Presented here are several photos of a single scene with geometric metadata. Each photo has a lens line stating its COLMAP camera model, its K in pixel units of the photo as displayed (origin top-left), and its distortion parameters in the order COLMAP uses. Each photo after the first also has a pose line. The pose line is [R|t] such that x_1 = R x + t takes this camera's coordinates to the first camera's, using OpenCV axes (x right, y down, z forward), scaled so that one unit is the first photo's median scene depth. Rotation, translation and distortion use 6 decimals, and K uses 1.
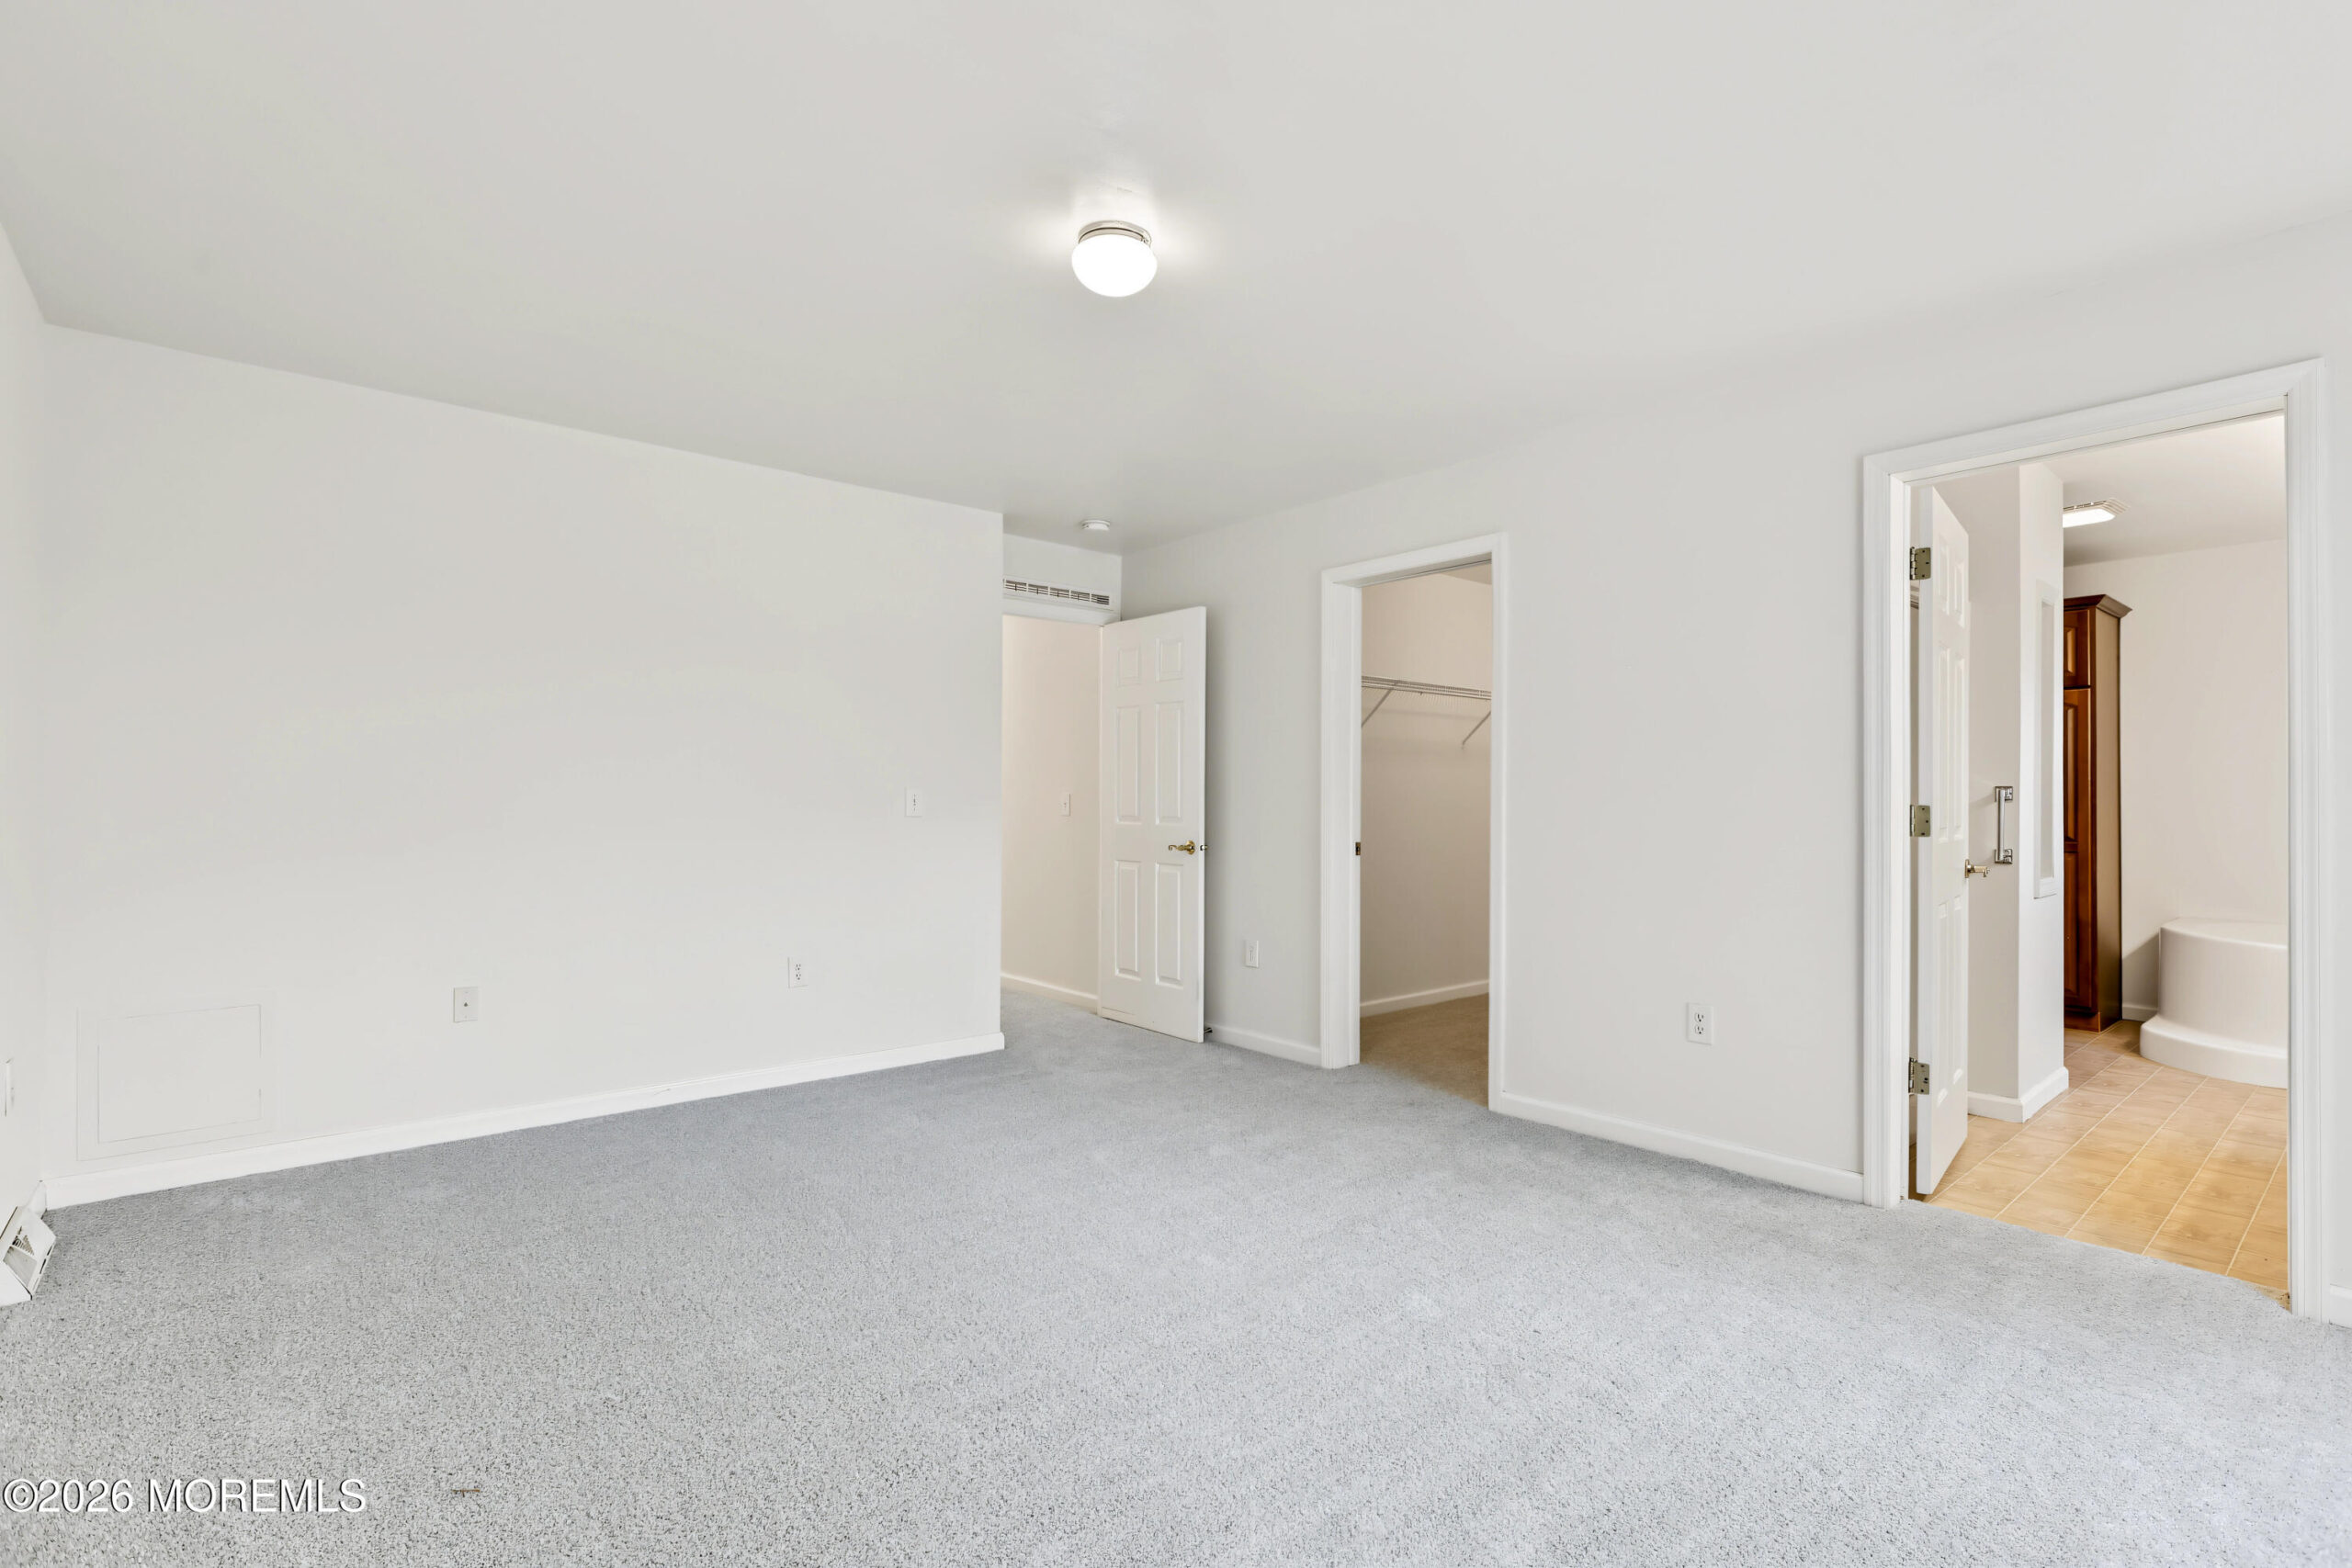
lens RADIAL K [[1087.0, 0, 1173.1], [0, 1087.0, 788.1], [0, 0, 1]] dist [-0.001624, 0.002168]
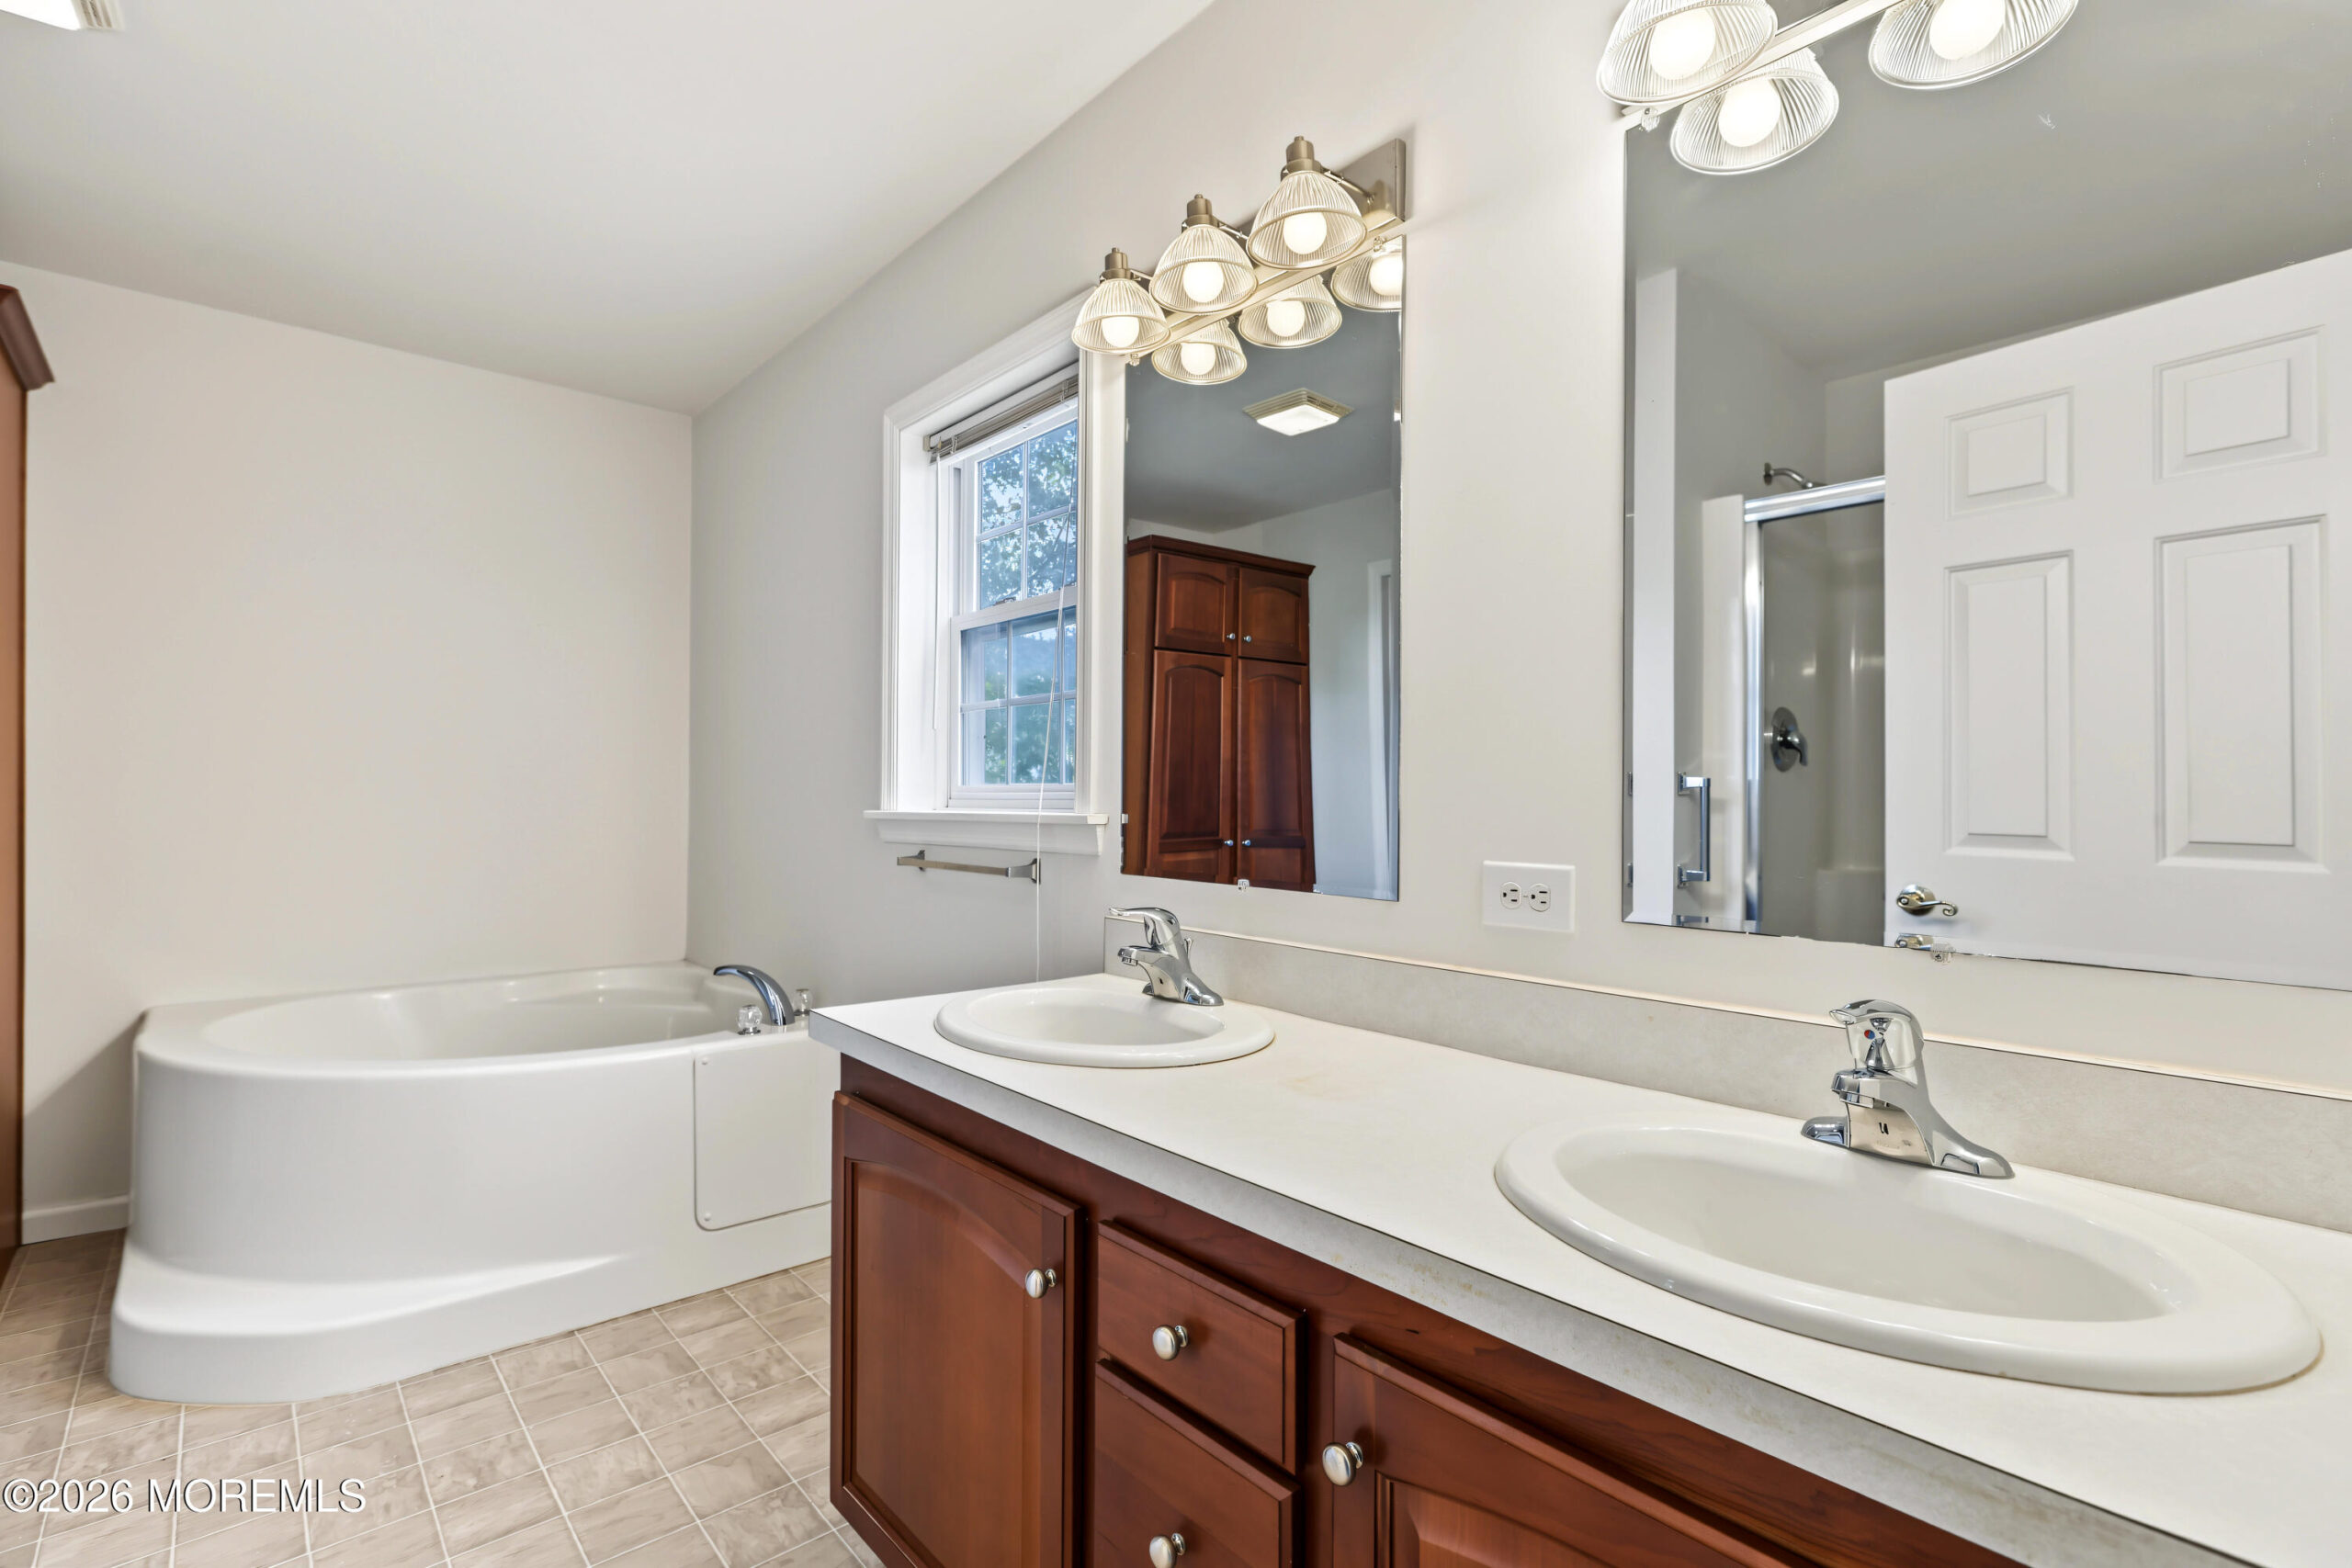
lens RADIAL K [[1087.0, 0, 1187.5], [0, 1087.0, 789.0], [0, 0, 1]] dist [-0.001624, 0.002168]
pose [[-0.009653, 0.009039, 0.999913, 0.427358], [0.000379, 0.999959, -0.009036, 0.018601], [-0.999953, 0.000292, -0.009656, 0.542841]]
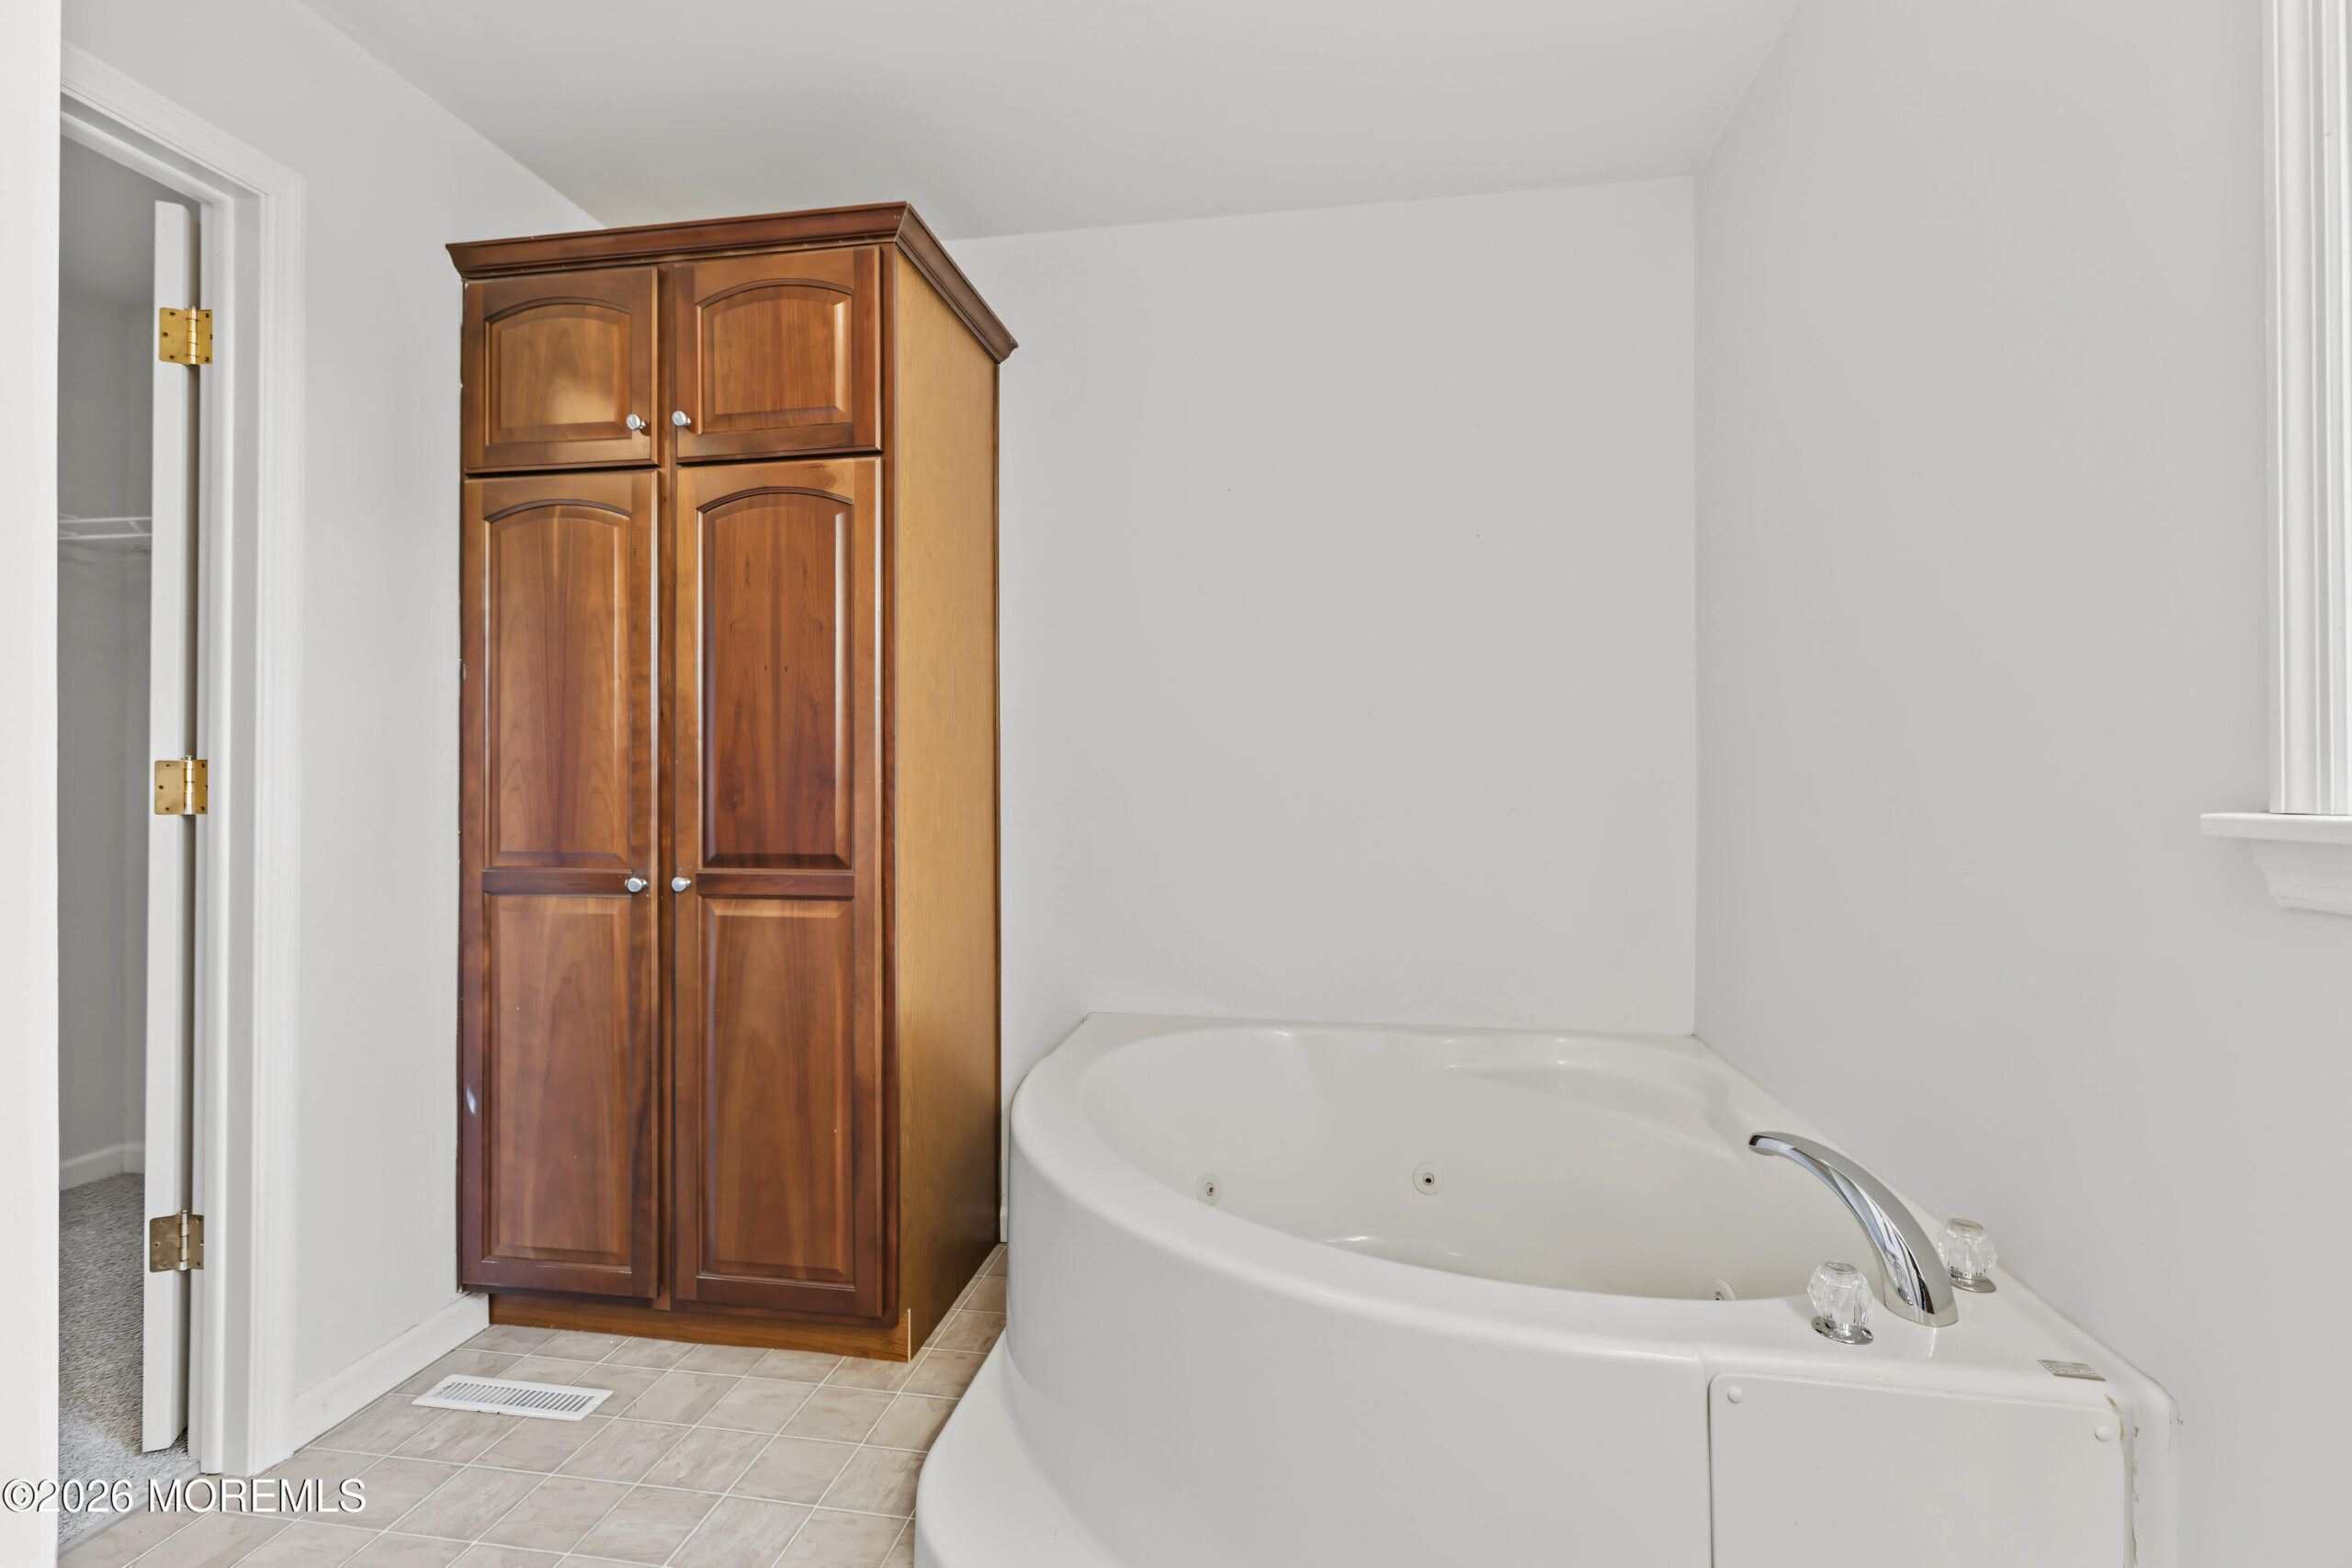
lens RADIAL K [[1009.1, 0, 1171.8], [0, 1009.1, 780.8], [0, 0, 1]] dist [0.026183, 0.000246]
pose [[0.774042, -0.001209, 0.633133, 0.699842], [-0.000385, 0.999997, 0.002380, 0.018292], [-0.633134, -0.002086, 0.774040, 0.666231]]
